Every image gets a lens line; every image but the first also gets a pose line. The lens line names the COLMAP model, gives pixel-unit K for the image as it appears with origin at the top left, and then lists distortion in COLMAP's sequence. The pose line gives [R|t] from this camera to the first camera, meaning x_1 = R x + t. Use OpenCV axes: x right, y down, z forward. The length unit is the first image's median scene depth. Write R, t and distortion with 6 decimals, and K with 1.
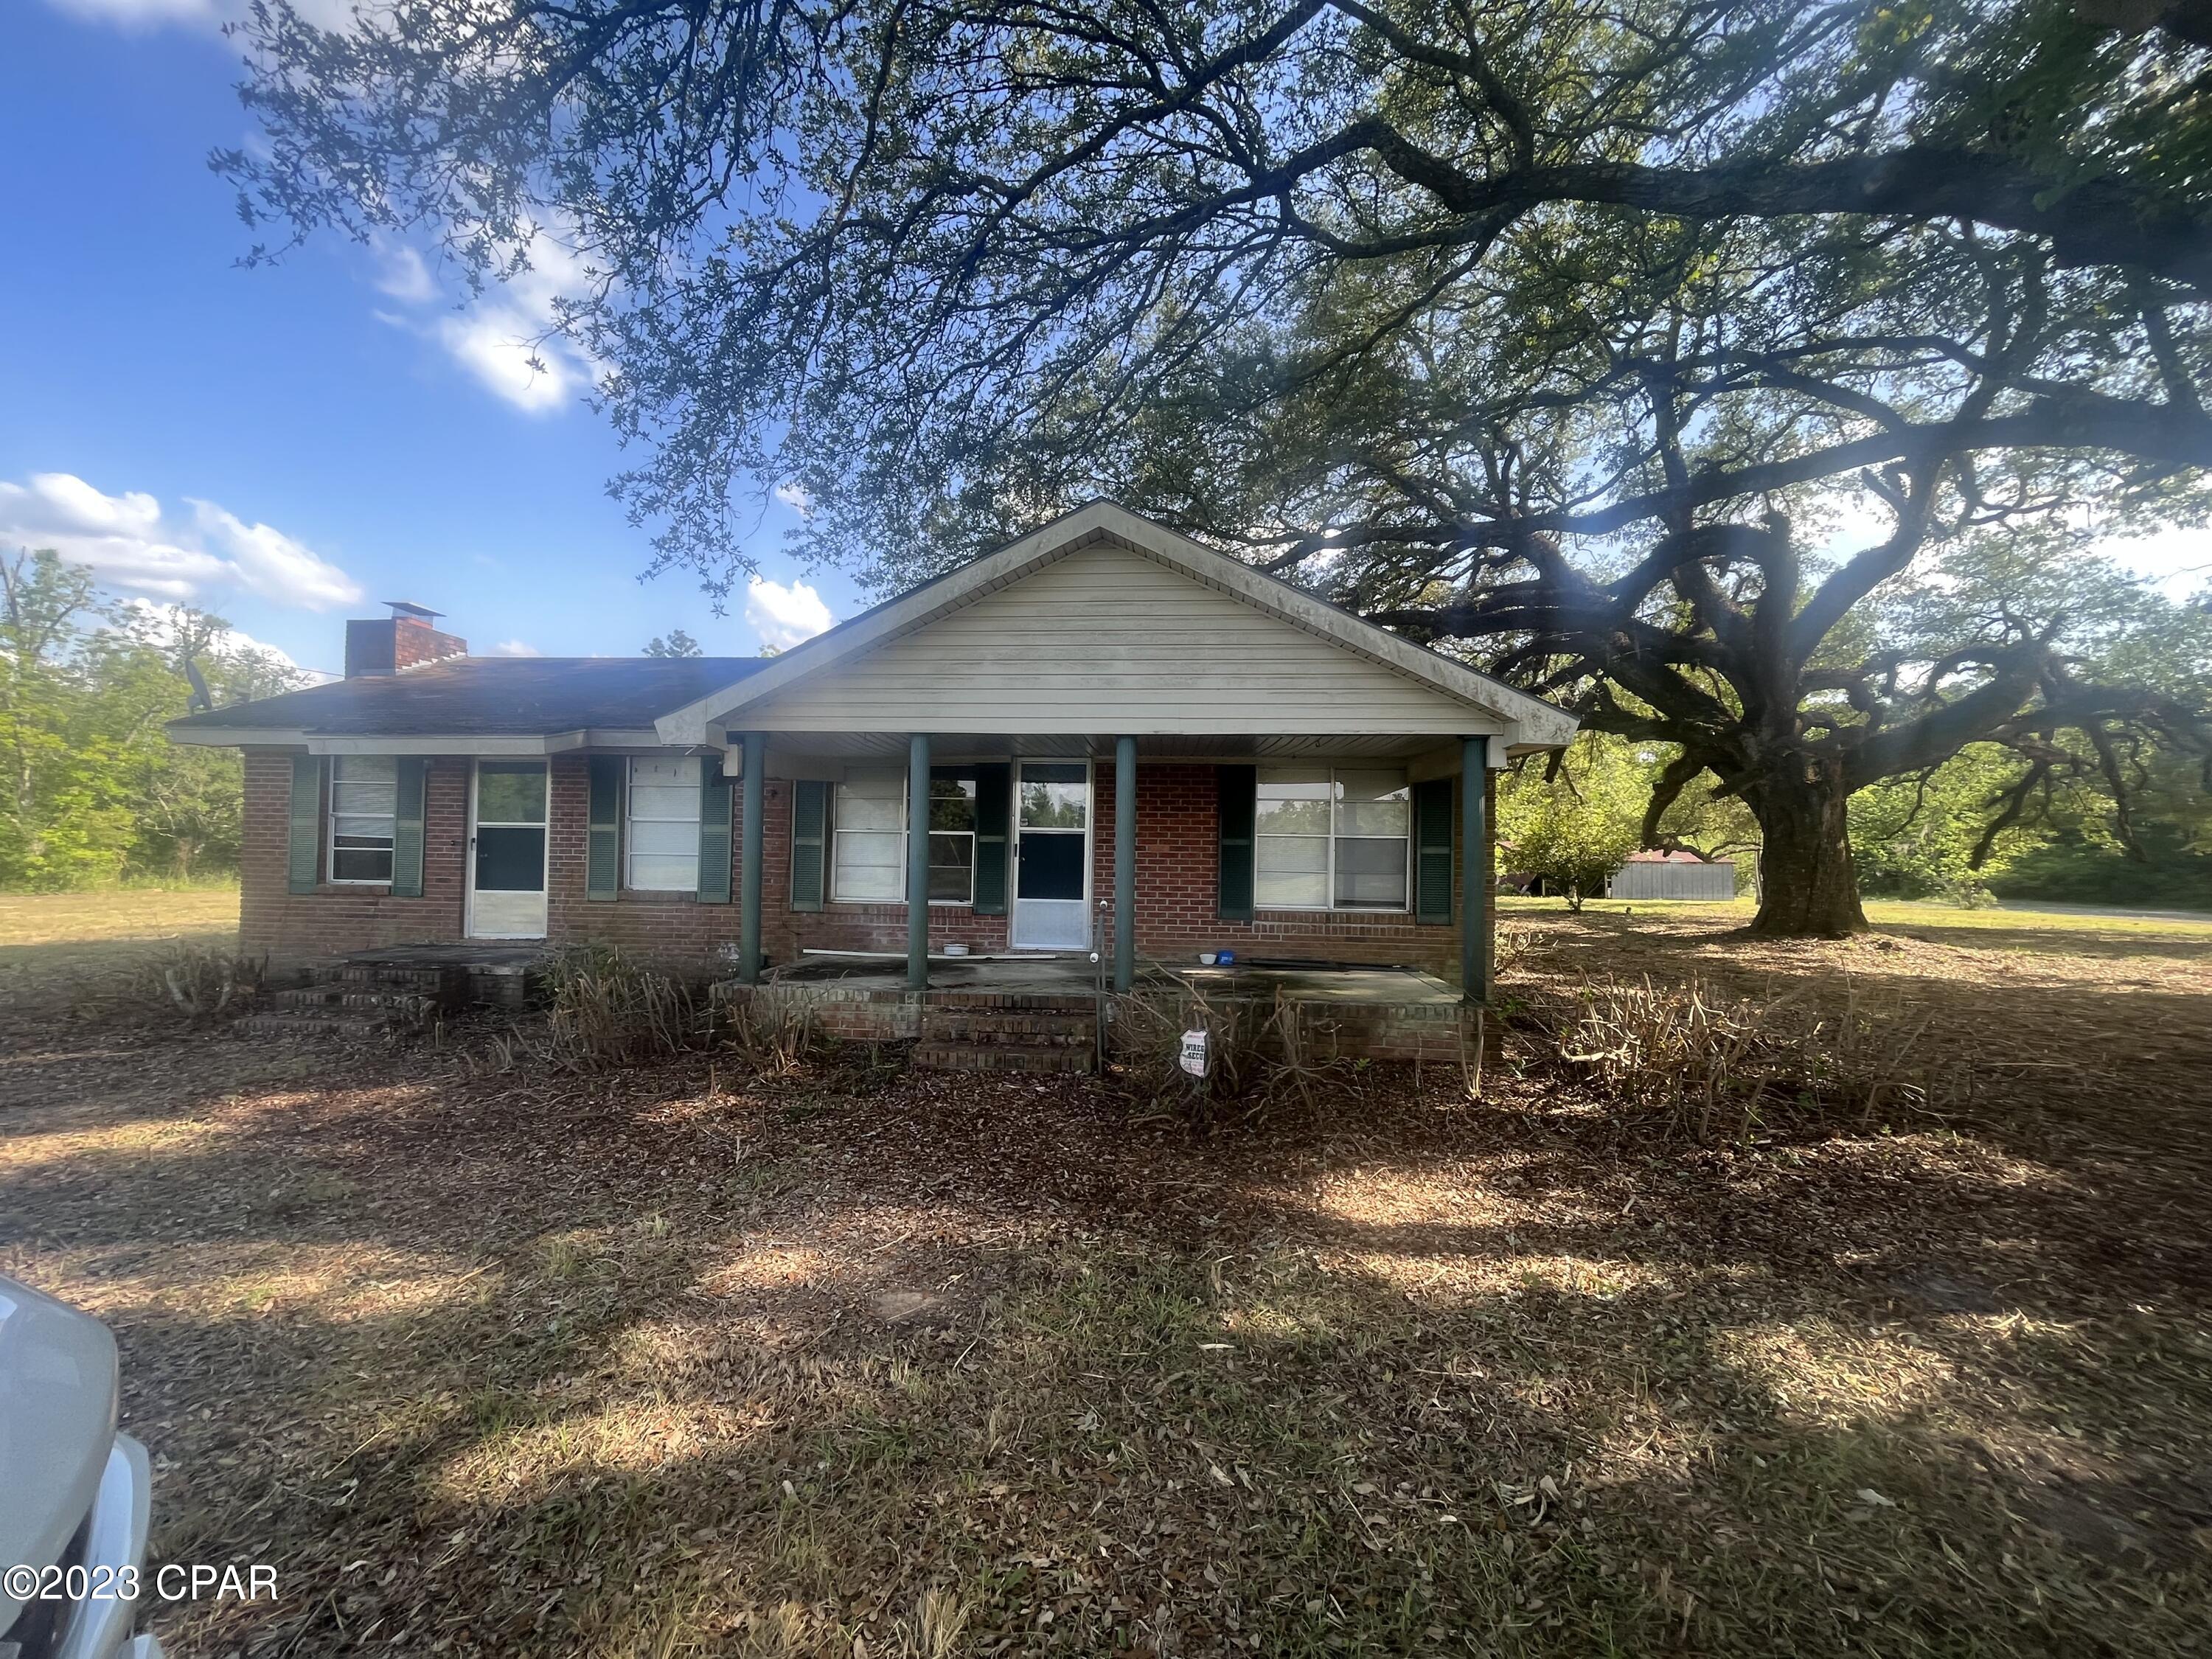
lens RADIAL K [[891.6, 0, 1106.0], [0, 891.6, 829.5], [0, 0, 1]] dist [-0.000352, -0.000034]
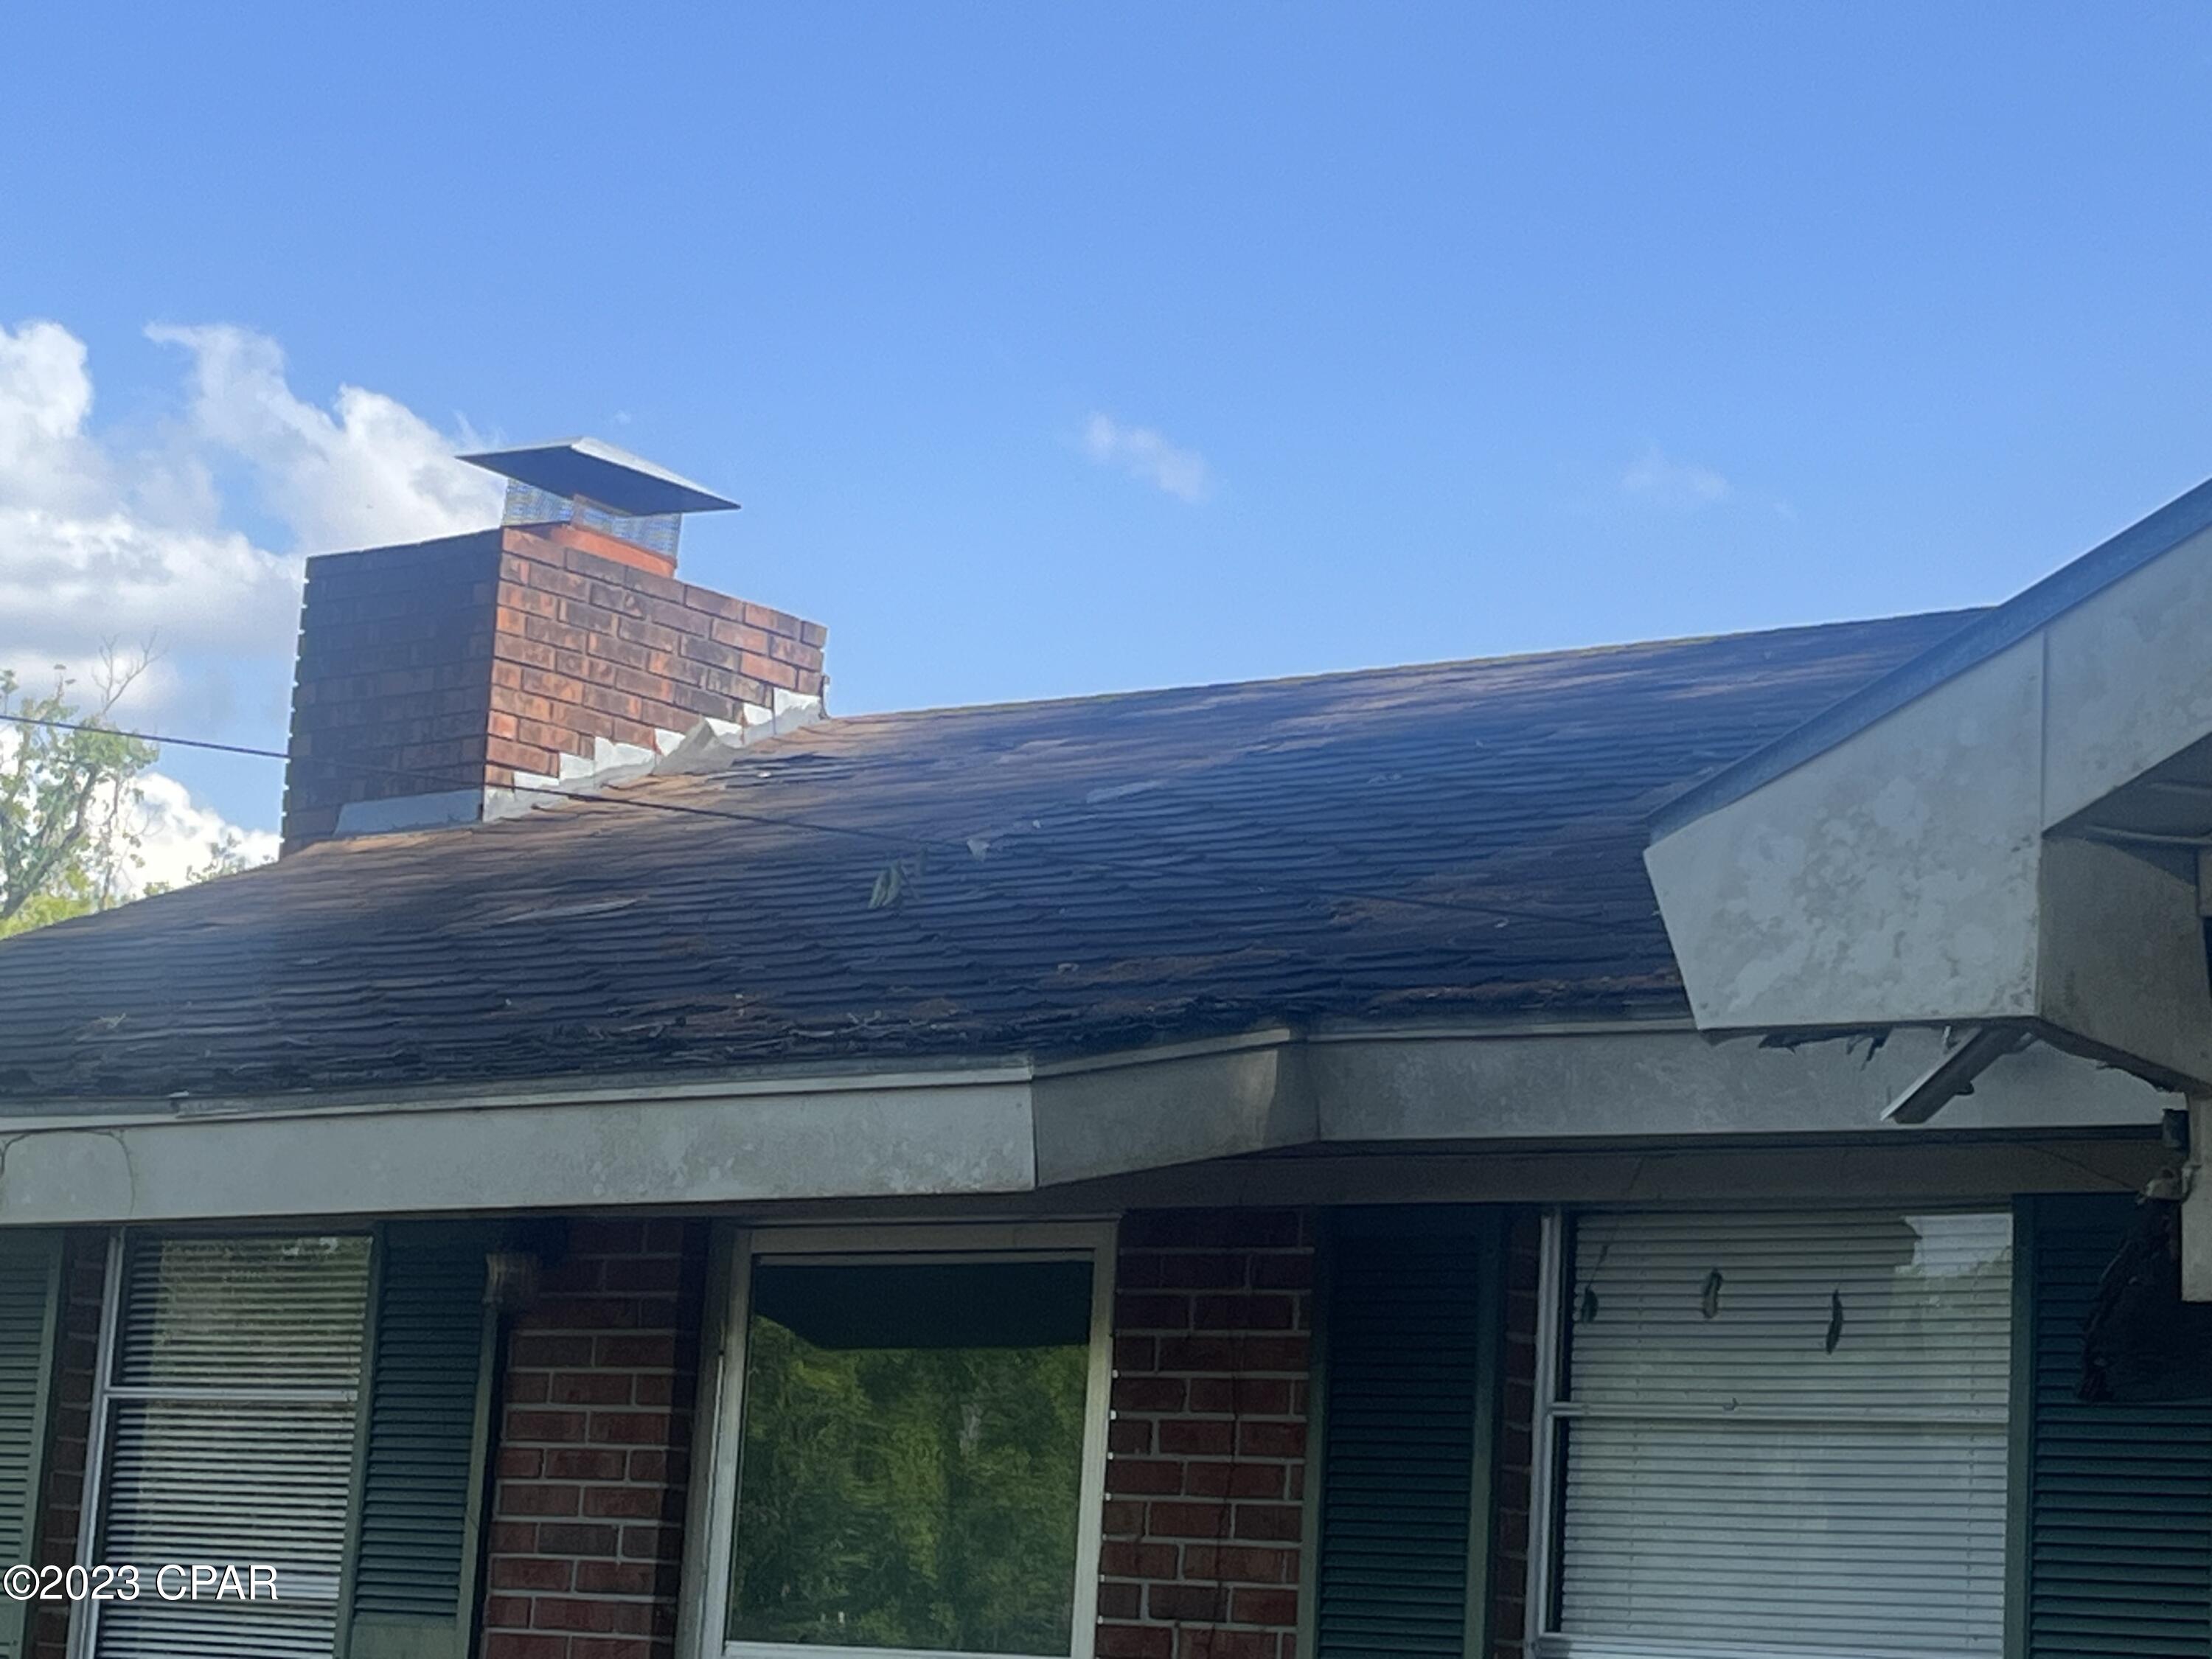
lens RADIAL K [[5021.1, 0, 1106.0], [0, 5021.1, 829.5], [0, 0, 1]] dist [-0.018670, -0.109299]
pose [[0.822685, -0.067880, -0.564431, -0.100553], [-0.031745, 0.985812, -0.164826, -0.004310], [0.567611, 0.153518, 0.808857, 0.225043]]
